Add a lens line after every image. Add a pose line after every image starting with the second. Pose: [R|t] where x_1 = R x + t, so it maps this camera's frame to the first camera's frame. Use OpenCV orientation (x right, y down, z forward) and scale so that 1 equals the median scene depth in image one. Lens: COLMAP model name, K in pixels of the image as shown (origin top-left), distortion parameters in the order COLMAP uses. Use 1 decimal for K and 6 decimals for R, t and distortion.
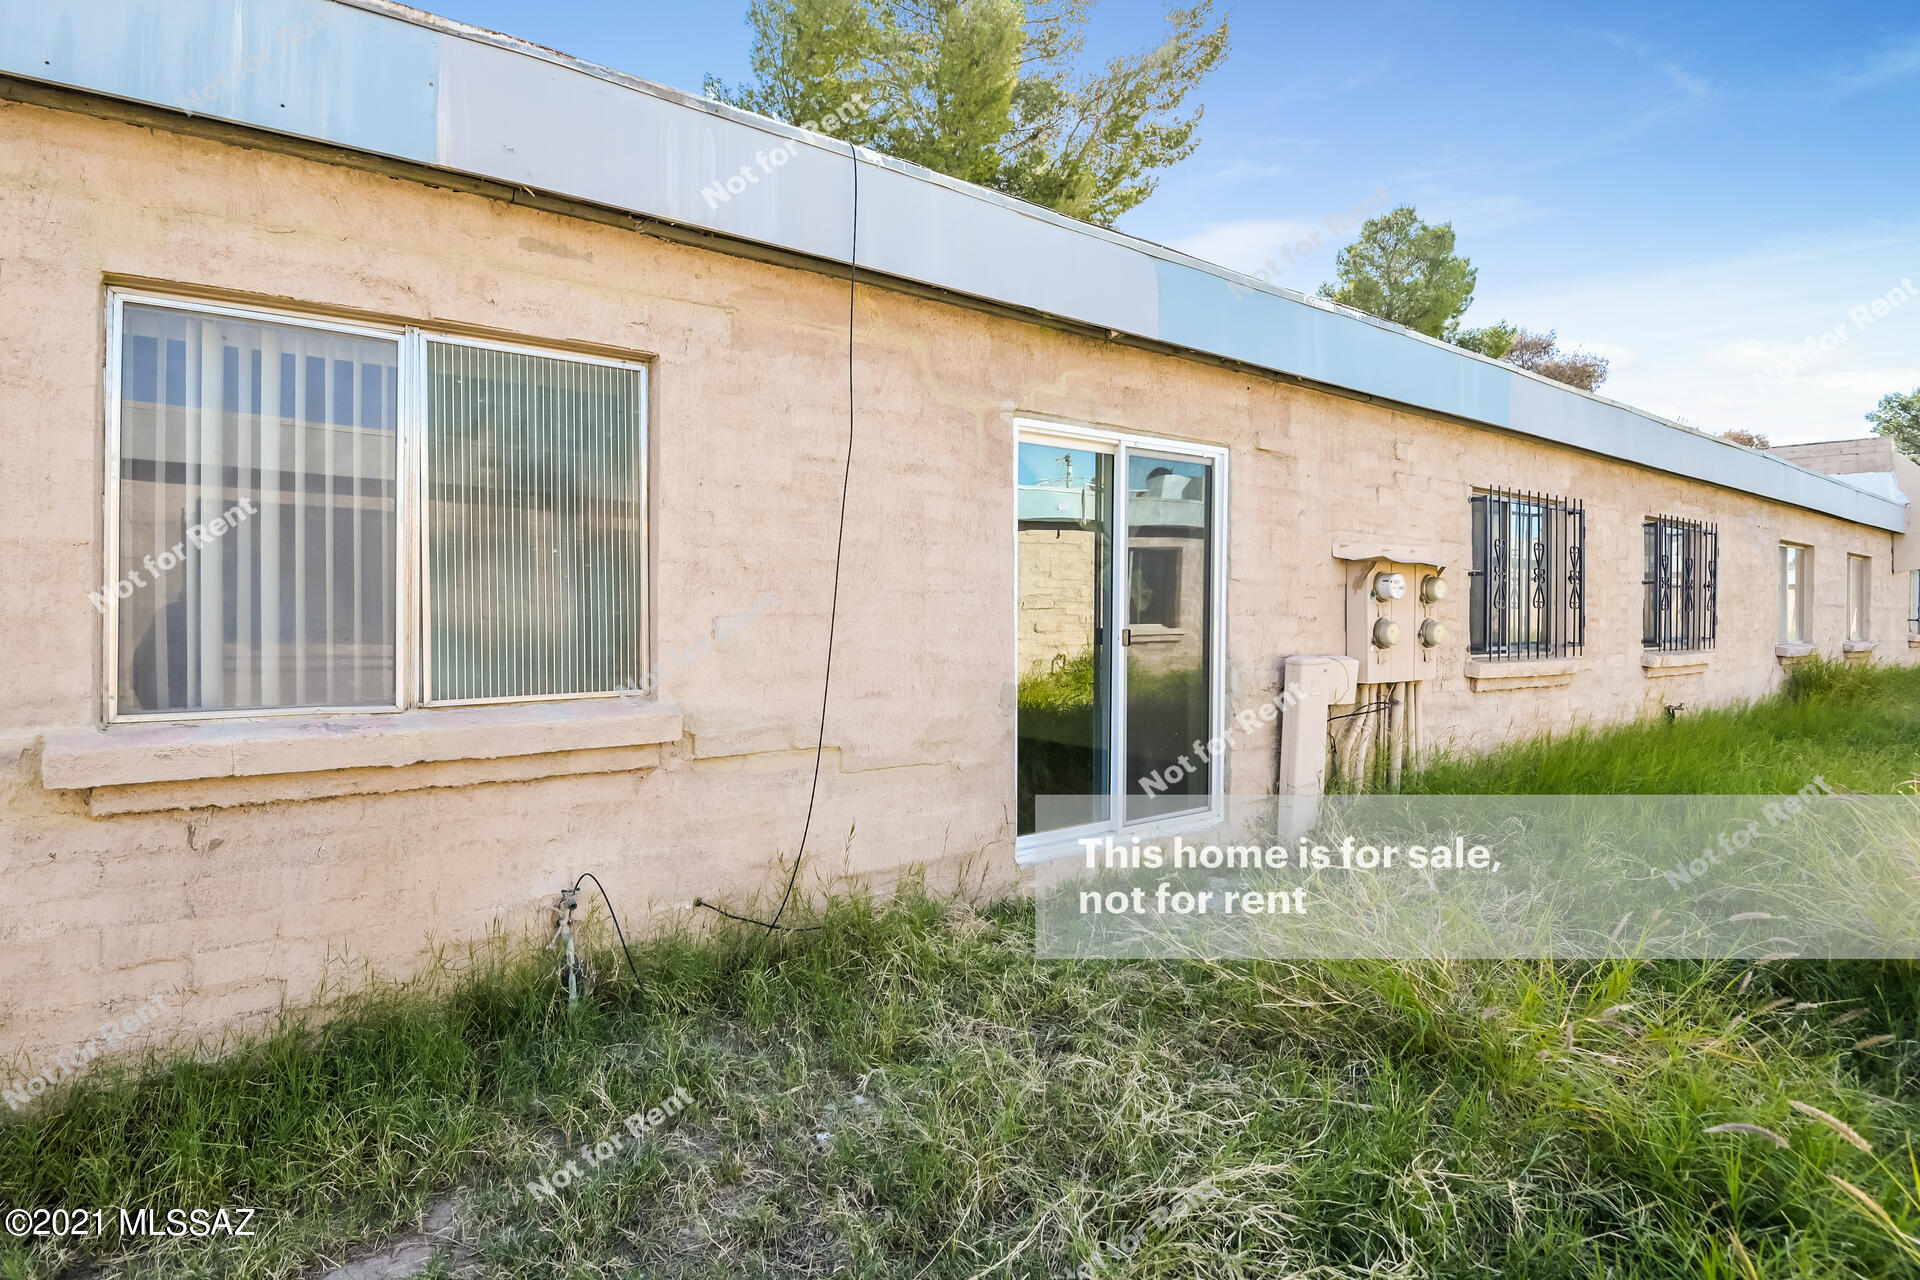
lens RADIAL K [[902.0, 0, 956.9], [0, 902.0, 637.8], [0, 0, 1]] dist [0.003552, -0.000377]
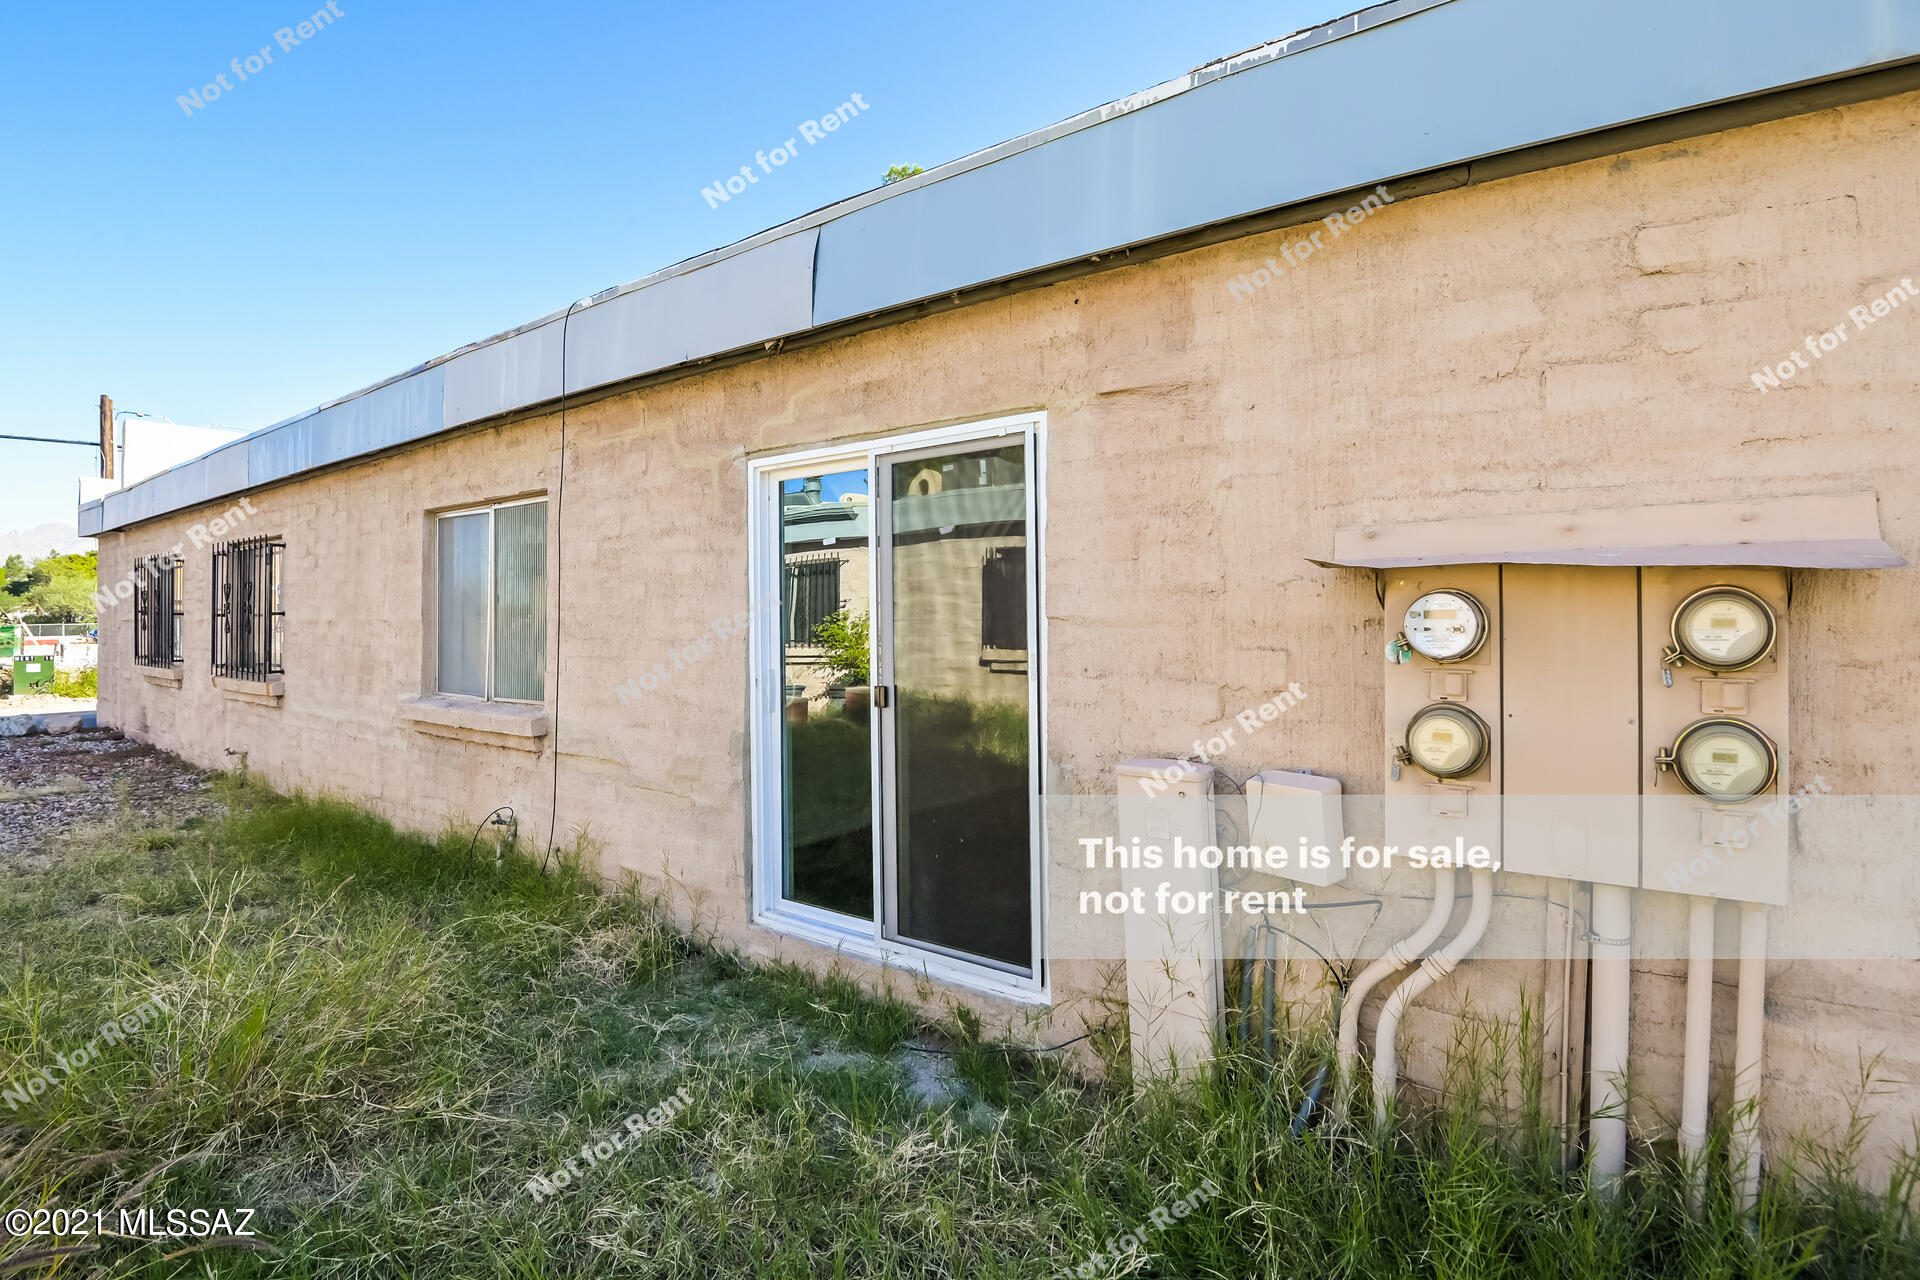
lens RADIAL K [[924.0, 0, 957.5], [0, 924.0, 624.0], [0, 0, 1]] dist [-0.005625, -0.000171]
pose [[0.324026, 0.006078, -0.946029, 1.098763], [-0.020464, 0.999790, -0.000586, -0.073021], [0.945827, 0.019549, 0.324082, 0.906707]]
